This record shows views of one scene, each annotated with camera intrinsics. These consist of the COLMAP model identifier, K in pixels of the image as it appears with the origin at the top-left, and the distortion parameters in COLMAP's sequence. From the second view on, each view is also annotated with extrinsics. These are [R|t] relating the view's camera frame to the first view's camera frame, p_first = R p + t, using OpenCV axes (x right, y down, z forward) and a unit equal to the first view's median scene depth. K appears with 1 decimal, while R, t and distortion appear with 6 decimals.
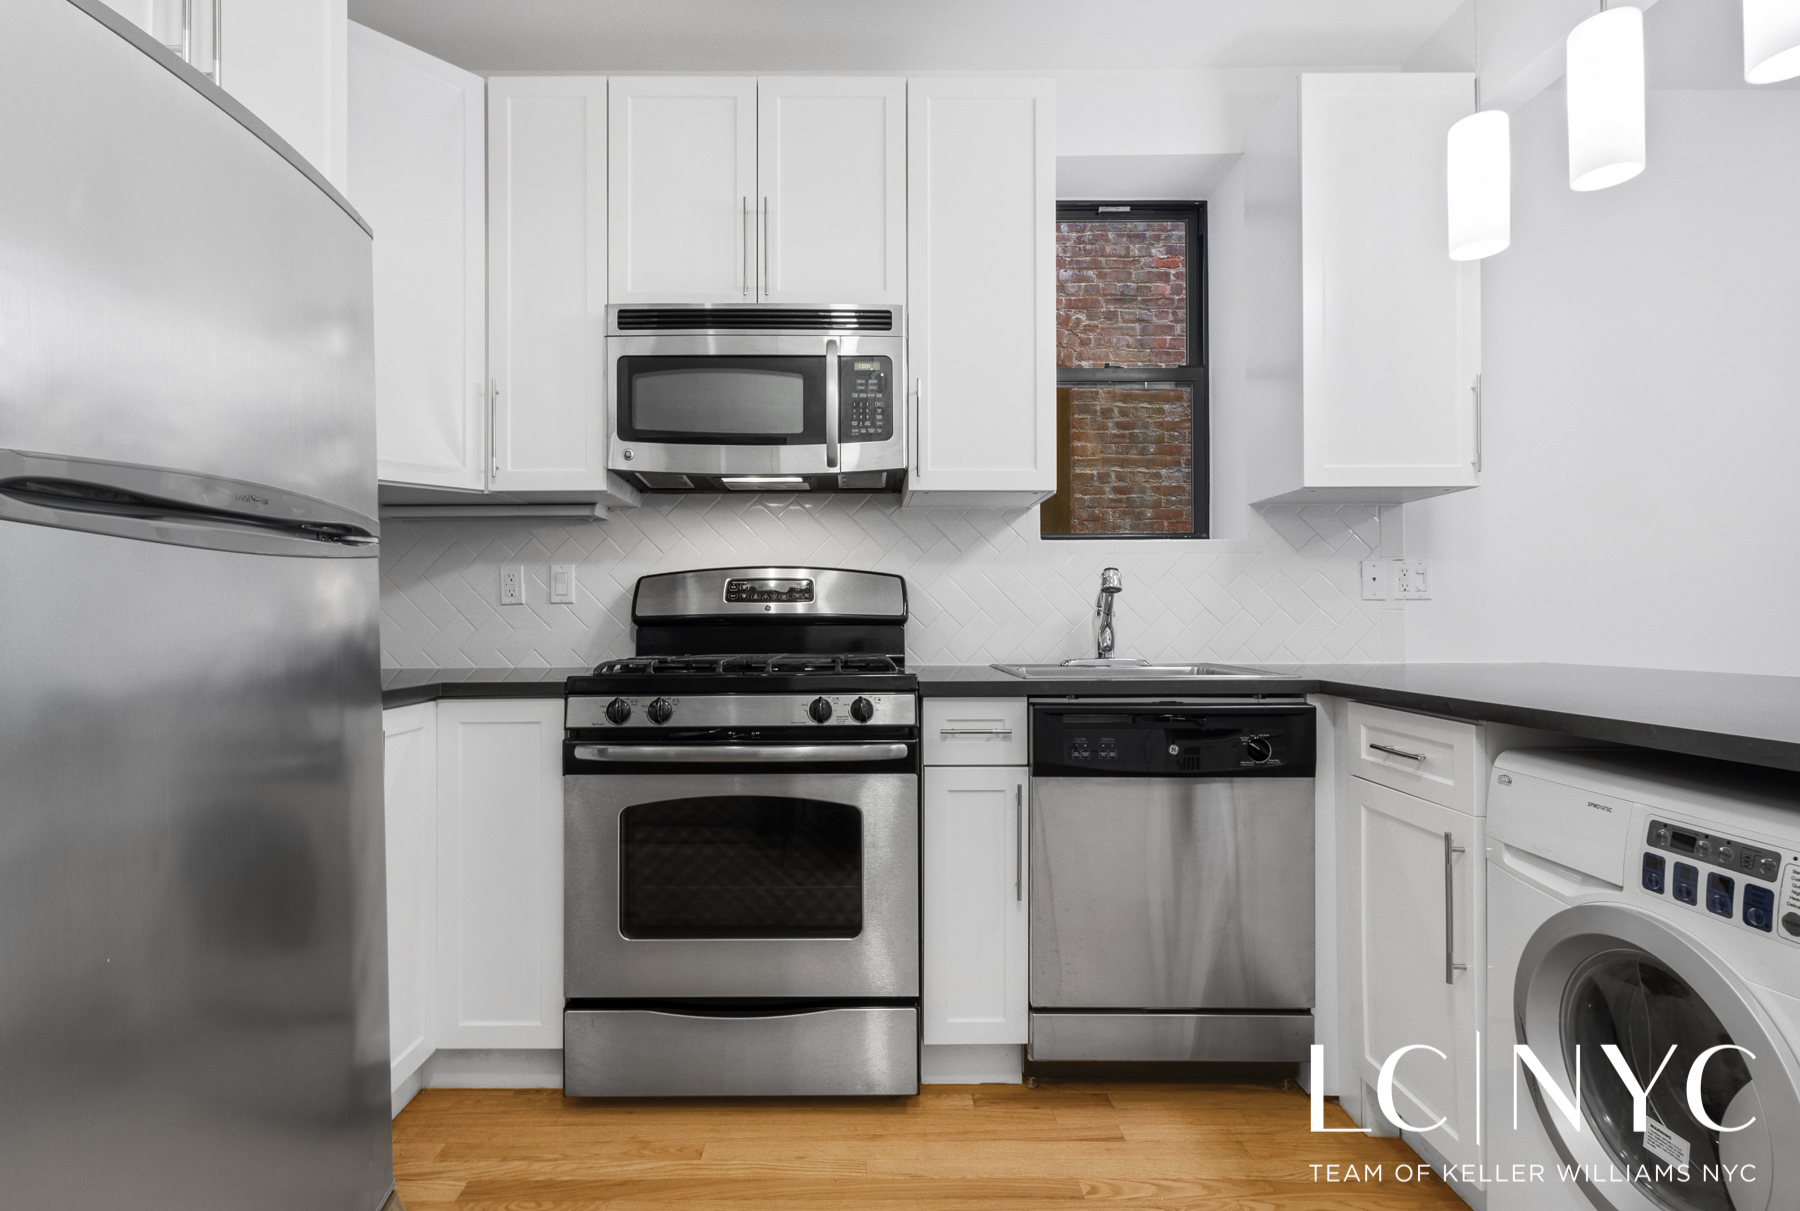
lens RADIAL K [[850.5, 0, 897.0], [0, 850.5, 618.9], [0, 0, 1]] dist [0.001667, 0.000071]
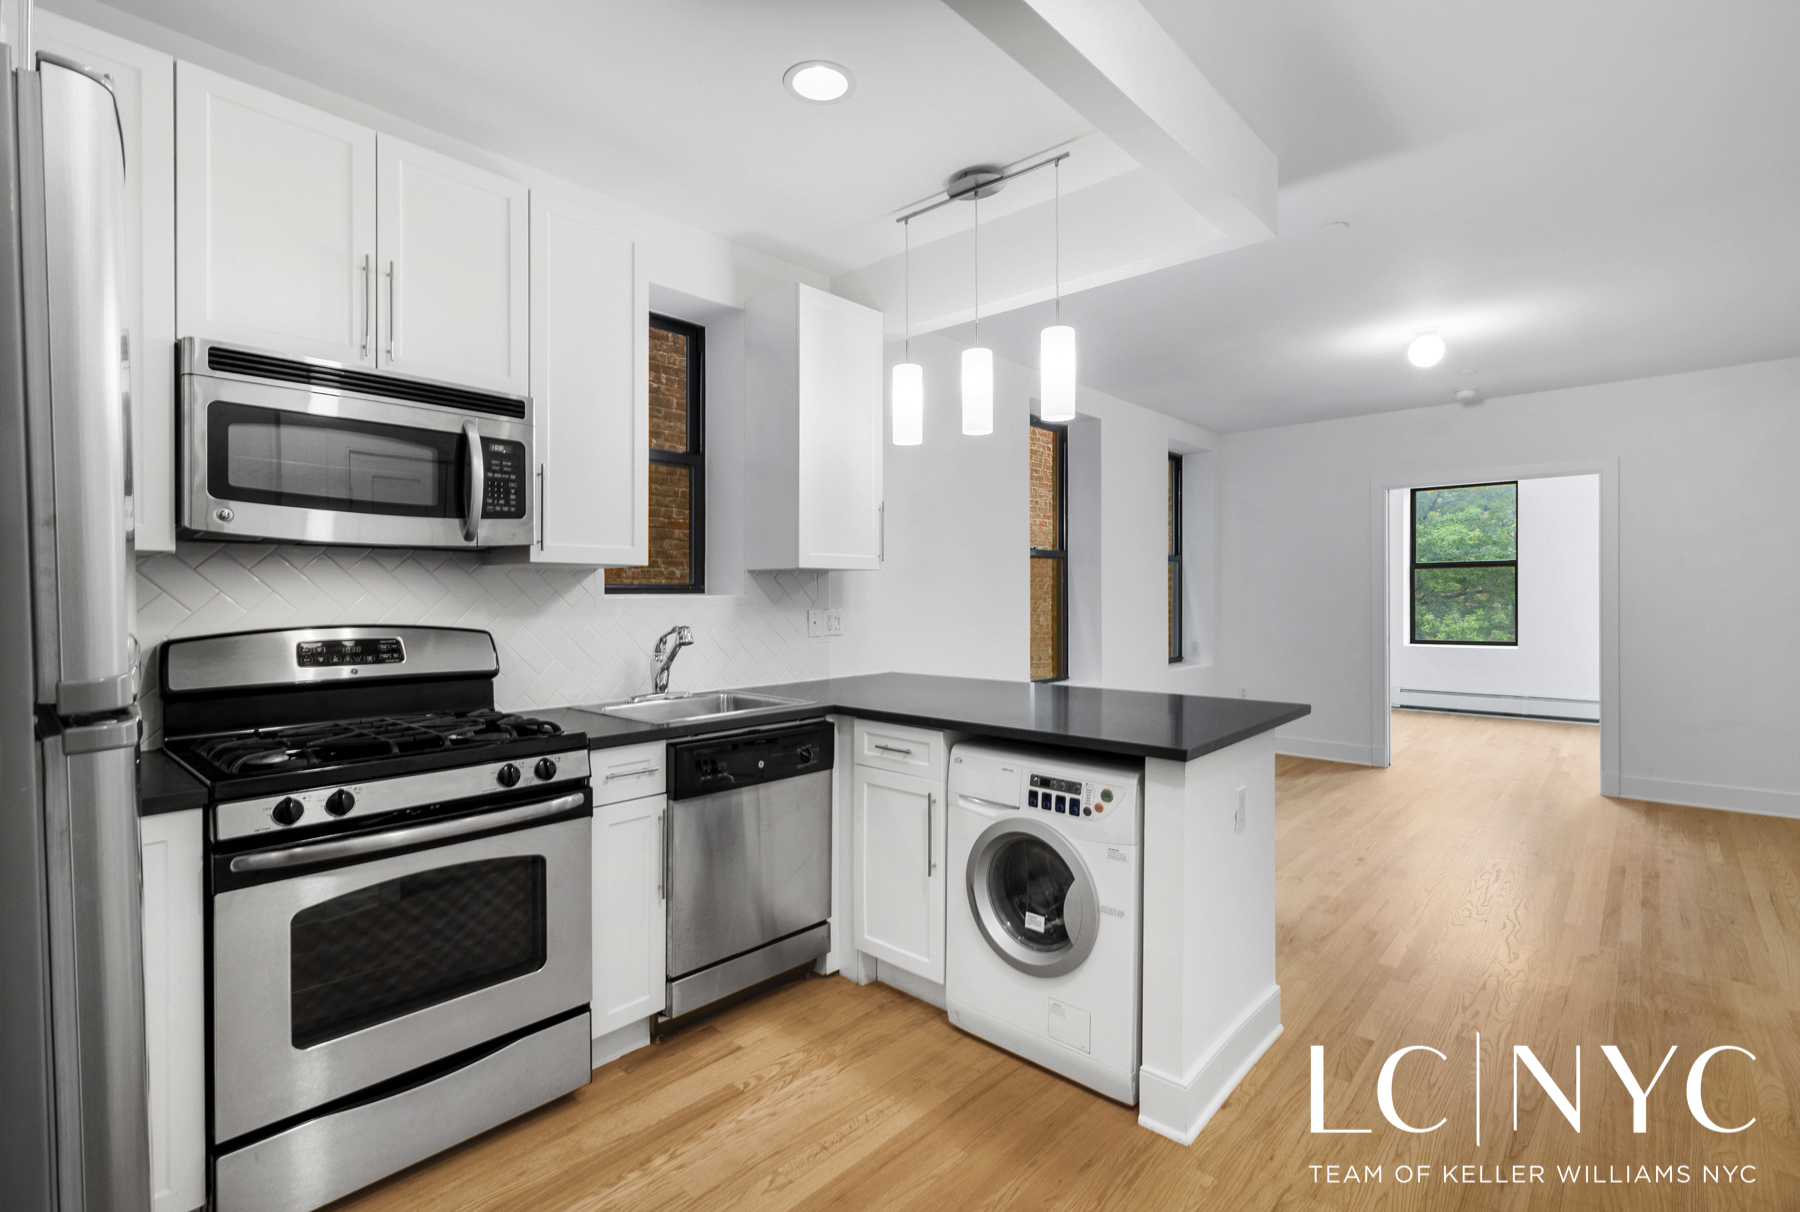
lens RADIAL K [[821.1, 0, 900.0], [0, 821.1, 606.0], [0, 0, 1]] dist [0.000512, -0.000262]
pose [[0.675987, -0.004122, 0.736902, -0.523044], [-0.007116, 0.999901, 0.012121, -0.128086], [-0.736879, -0.013438, 0.675891, -0.093089]]
